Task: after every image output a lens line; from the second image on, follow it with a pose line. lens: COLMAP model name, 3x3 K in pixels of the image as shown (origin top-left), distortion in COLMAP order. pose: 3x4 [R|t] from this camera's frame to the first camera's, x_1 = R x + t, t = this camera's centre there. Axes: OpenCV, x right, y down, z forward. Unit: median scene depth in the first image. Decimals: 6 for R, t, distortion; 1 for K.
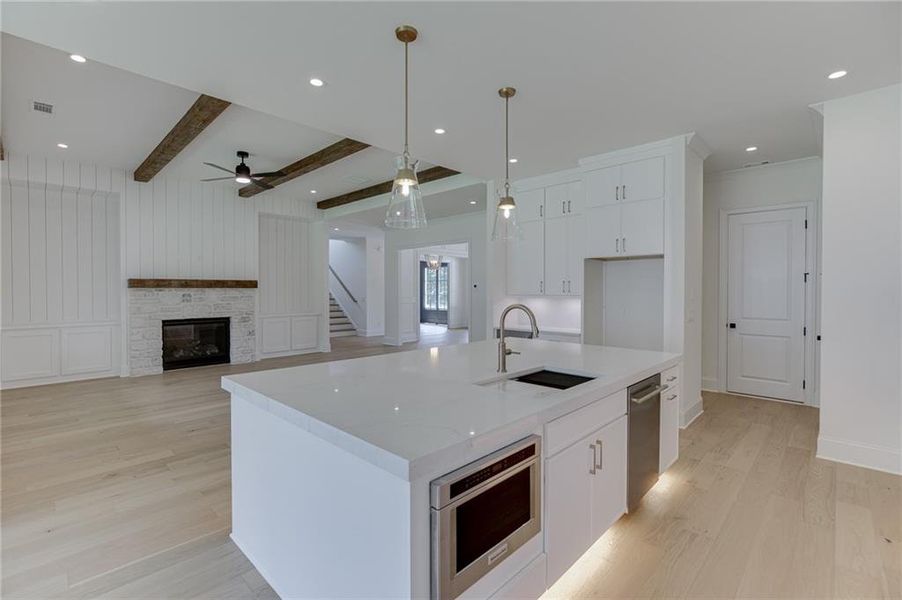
lens RADIAL K [[405.4, 0, 451.1], [0, 405.4, 297.8], [0, 0, 1]] dist [-0.014215, 0.002989]
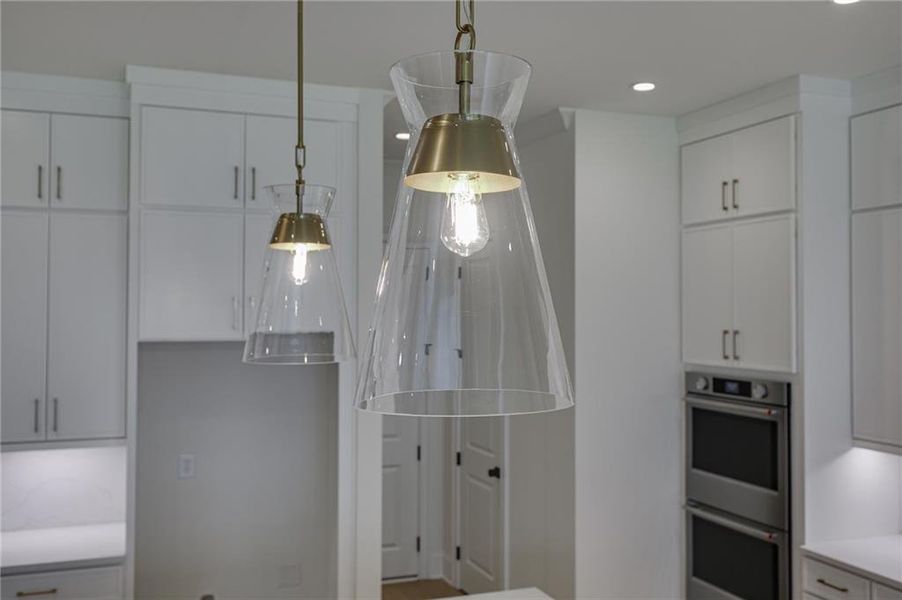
lens RADIAL K [[866.4, 0, 451.9], [0, 866.4, 295.2], [0, 0, 1]] dist [0.037269, 0.000000]
pose [[0.424236, 0.021874, 0.905287, -0.183328], [0.014723, 0.999409, -0.031048, -0.077420], [-0.905432, 0.026500, 0.423664, 0.294156]]
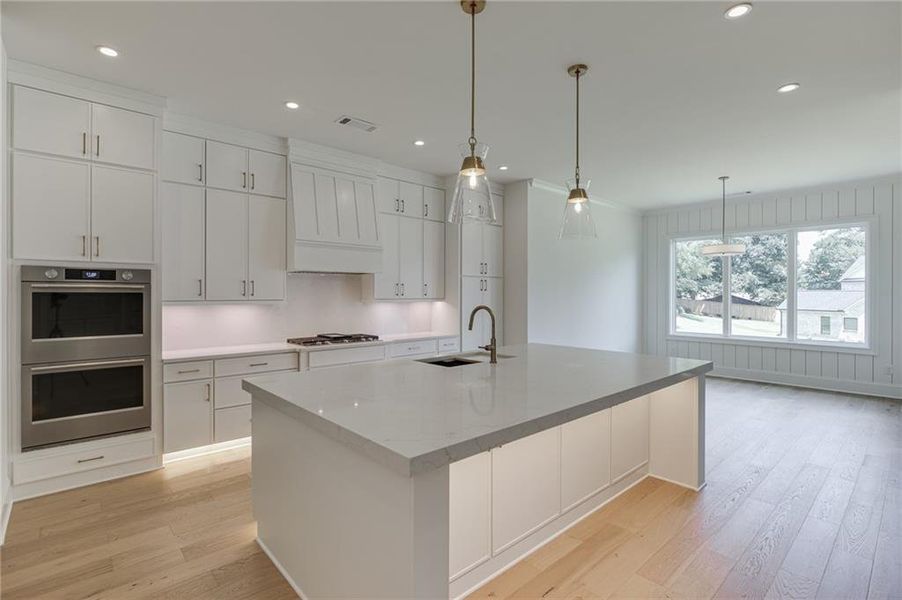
lens RADIAL K [[428.2, 0, 451.8], [0, 428.2, 295.6], [0, 0, 1]] dist [-0.015665, 0.001184]
pose [[-0.996843, -0.000847, 0.079389, 0.051024], [0.001098, 0.999700, 0.024454, -0.016009], [-0.079386, 0.024464, -0.996544, 0.799947]]
